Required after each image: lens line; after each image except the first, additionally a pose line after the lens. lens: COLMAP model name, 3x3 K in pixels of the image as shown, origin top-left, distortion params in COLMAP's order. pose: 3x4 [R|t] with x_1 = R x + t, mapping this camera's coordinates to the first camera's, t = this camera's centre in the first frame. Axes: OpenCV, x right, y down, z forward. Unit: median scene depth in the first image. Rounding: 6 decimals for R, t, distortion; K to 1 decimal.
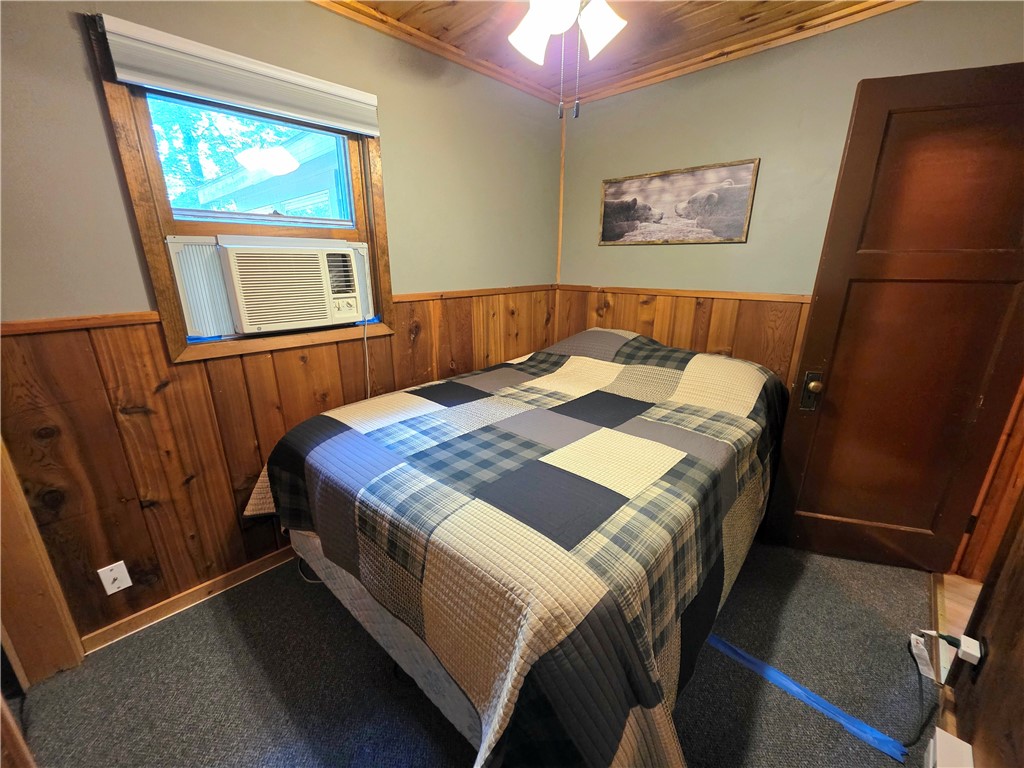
lens RADIAL K [[410.5, 0, 512.0], [0, 410.5, 384.0], [0, 0, 1]] dist [0.001618, 0.000039]
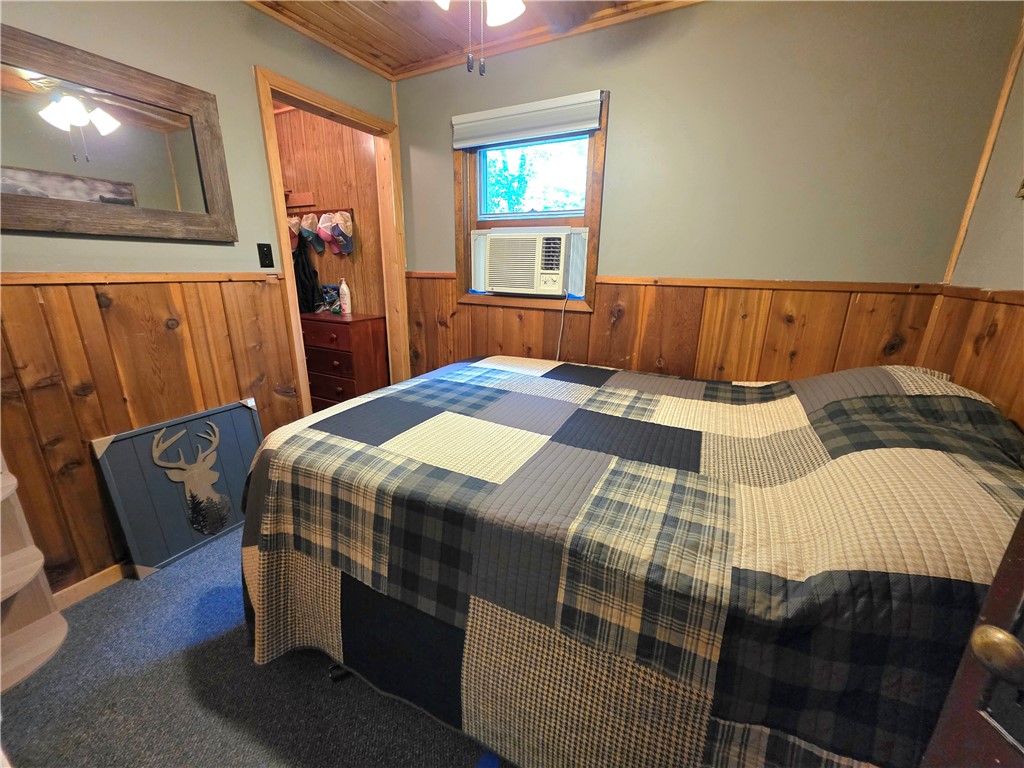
lens RADIAL K [[409.0, 0, 510.8], [0, 409.0, 383.4], [0, 0, 1]] dist [0.002191, -0.000417]
pose [[0.273617, 0.270344, -0.923064, 0.792504], [-0.294659, 0.937105, 0.187112, -0.099581], [0.915593, 0.220792, 0.336067, 0.568729]]
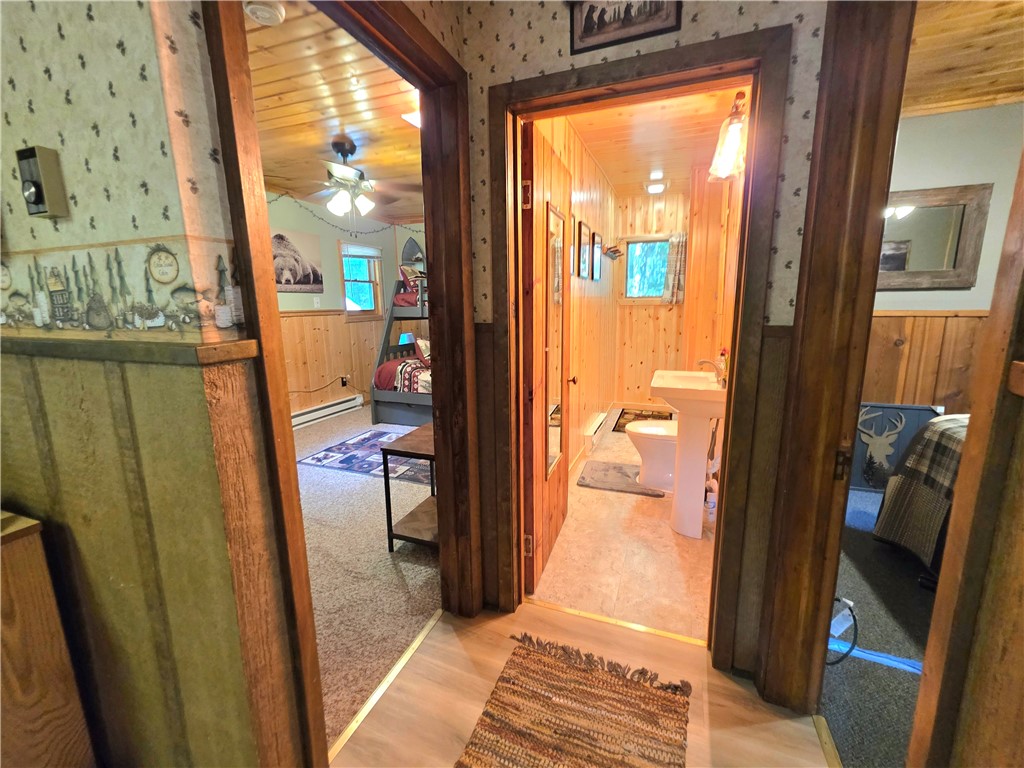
lens RADIAL K [[417.3, 0, 521.5], [0, 417.3, 373.6], [0, 0, 1]] dist [0.006328, 0.000020]
pose [[-0.916511, 0.081844, -0.391546, 1.459417], [-0.103728, 0.896733, 0.430244, -0.219202], [0.386325, 0.434938, -0.813377, 0.868789]]
